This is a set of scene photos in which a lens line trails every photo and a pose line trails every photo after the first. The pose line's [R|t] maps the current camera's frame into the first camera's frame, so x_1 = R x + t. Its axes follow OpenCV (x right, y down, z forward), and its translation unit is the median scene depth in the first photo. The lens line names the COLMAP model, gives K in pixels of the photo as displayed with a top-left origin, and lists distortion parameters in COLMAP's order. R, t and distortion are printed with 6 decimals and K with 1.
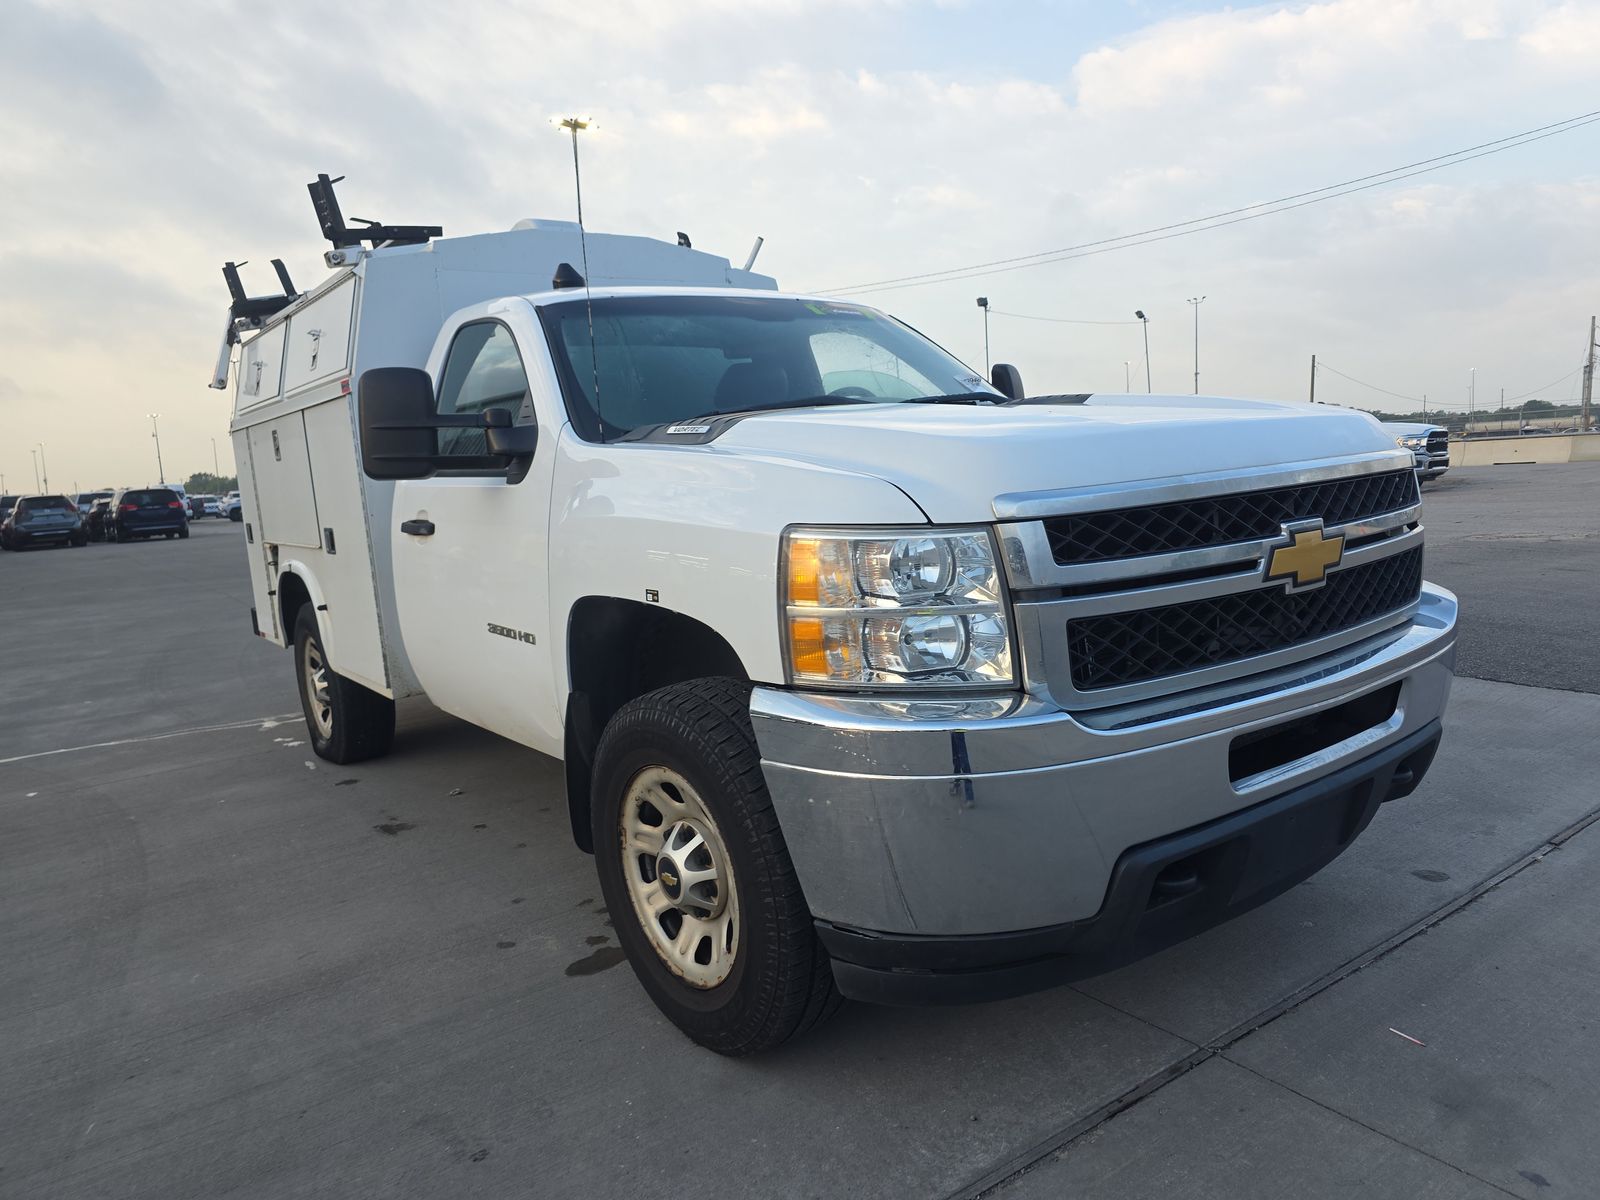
lens RADIAL K [[1087.5, 0, 803.6], [0, 1087.5, 599.8], [0, 0, 1]] dist [0.059124, -0.071154]
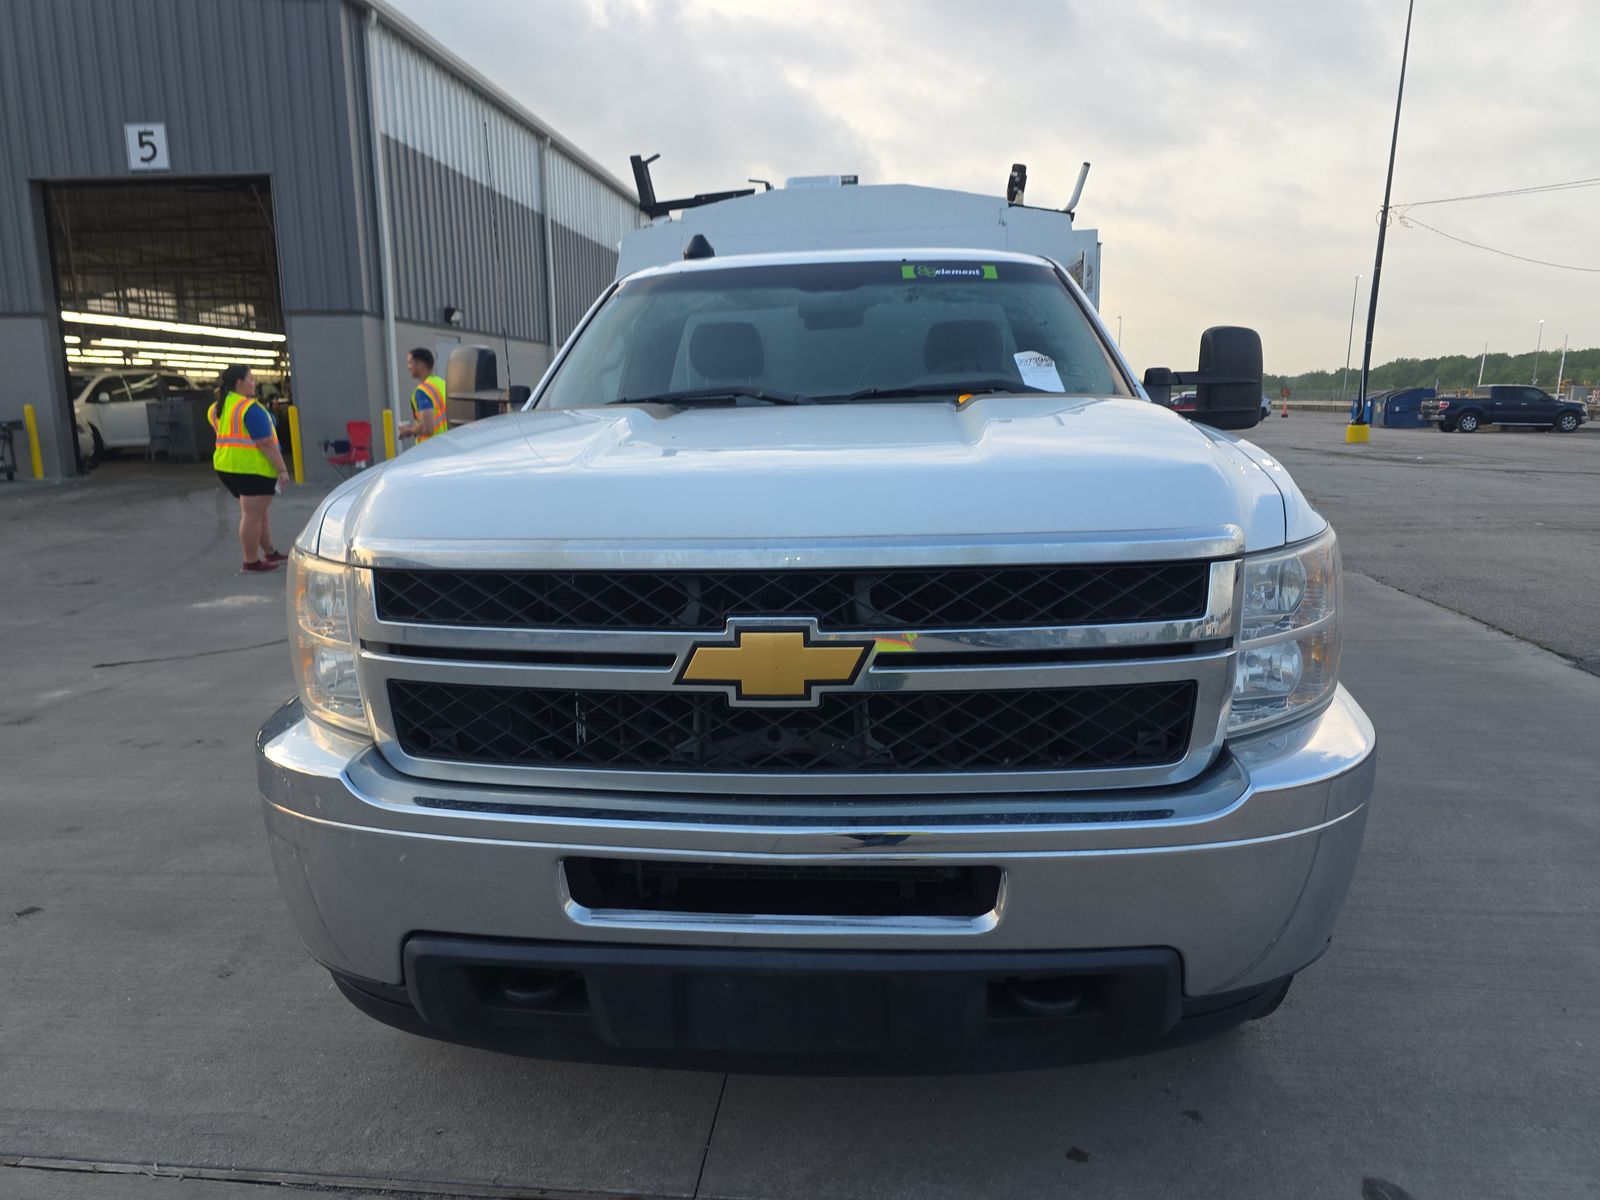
lens RADIAL K [[1075.2, 0, 779.0], [0, 1075.2, 602.0], [0, 0, 1]] dist [0.056833, -0.055302]
pose [[0.744196, 0.174713, -0.644708, 0.920202], [-0.115687, 0.984313, 0.133206, -0.178550], [0.657867, -0.024547, 0.752734, 0.437174]]
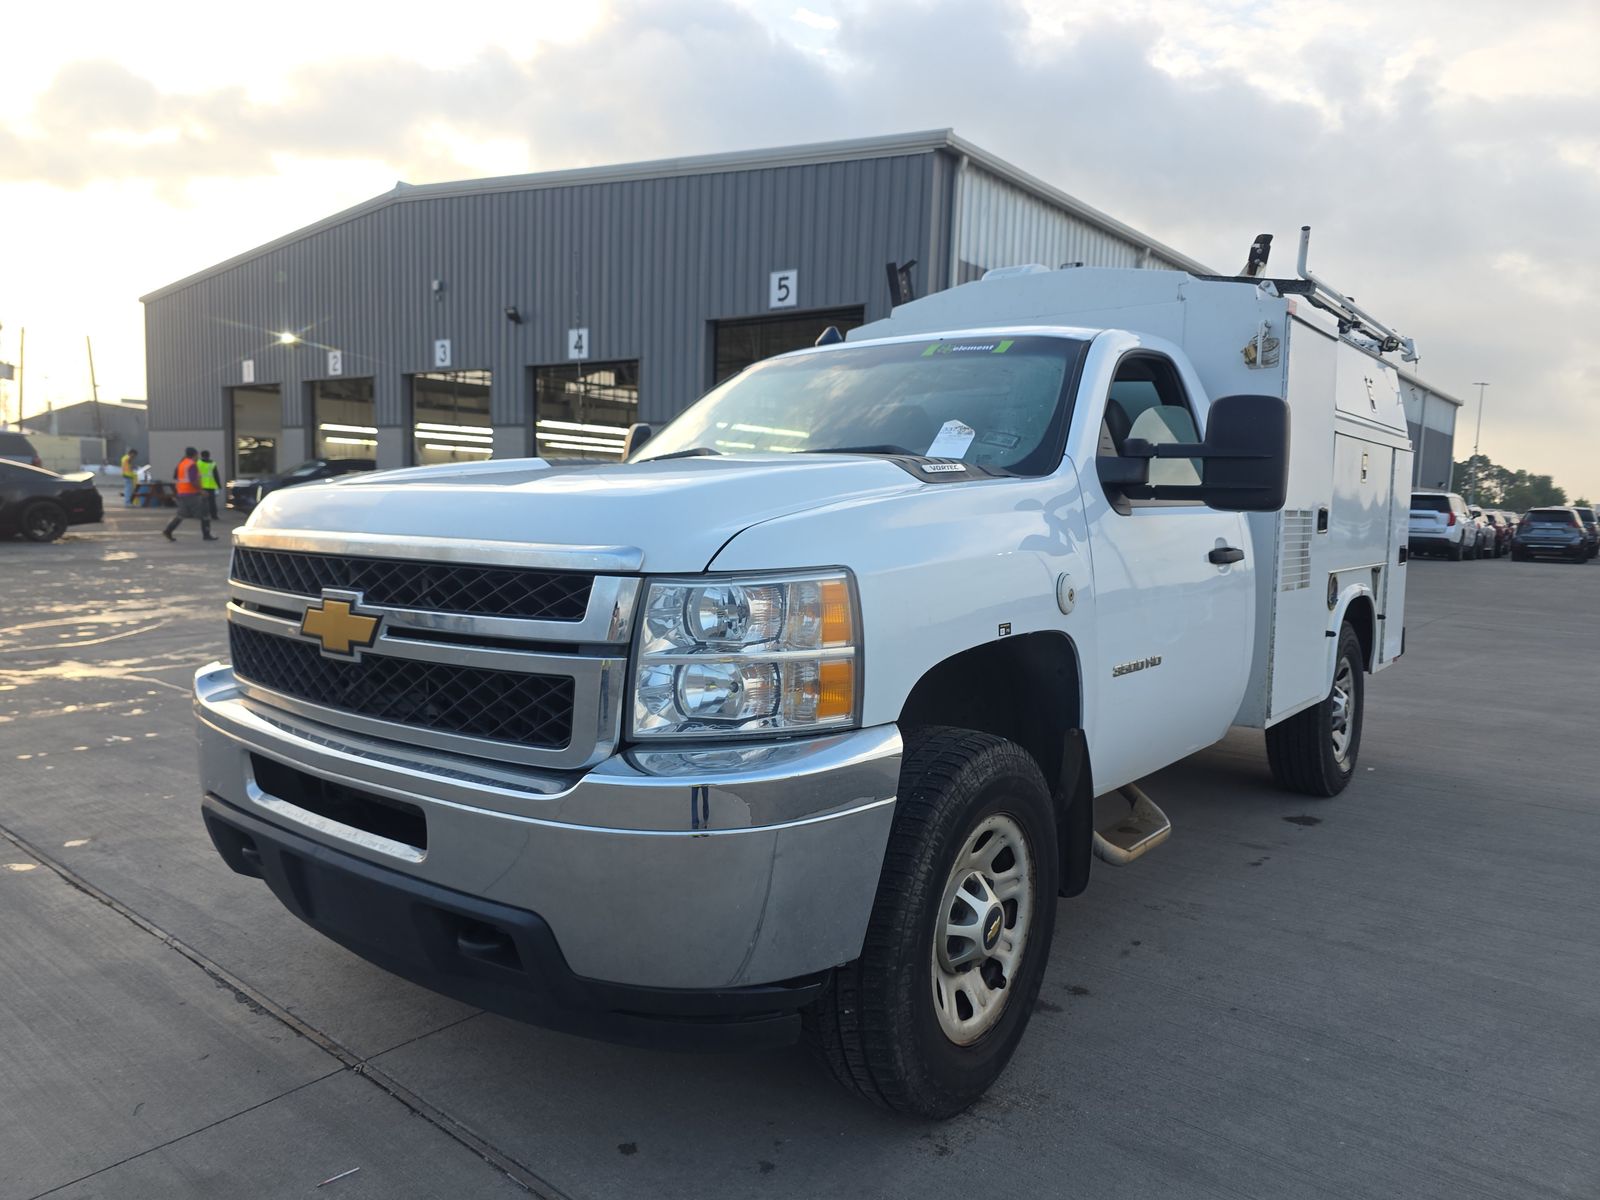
lens RADIAL K [[1087.5, 0, 803.6], [0, 1087.5, 599.8], [0, 0, 1]] dist [0.059124, -0.071154]
pose [[0.249577, 0.153651, -0.956087, 1.507186], [-0.161829, 0.980064, 0.115260, -0.245597], [0.954737, 0.125957, 0.269466, 1.115959]]
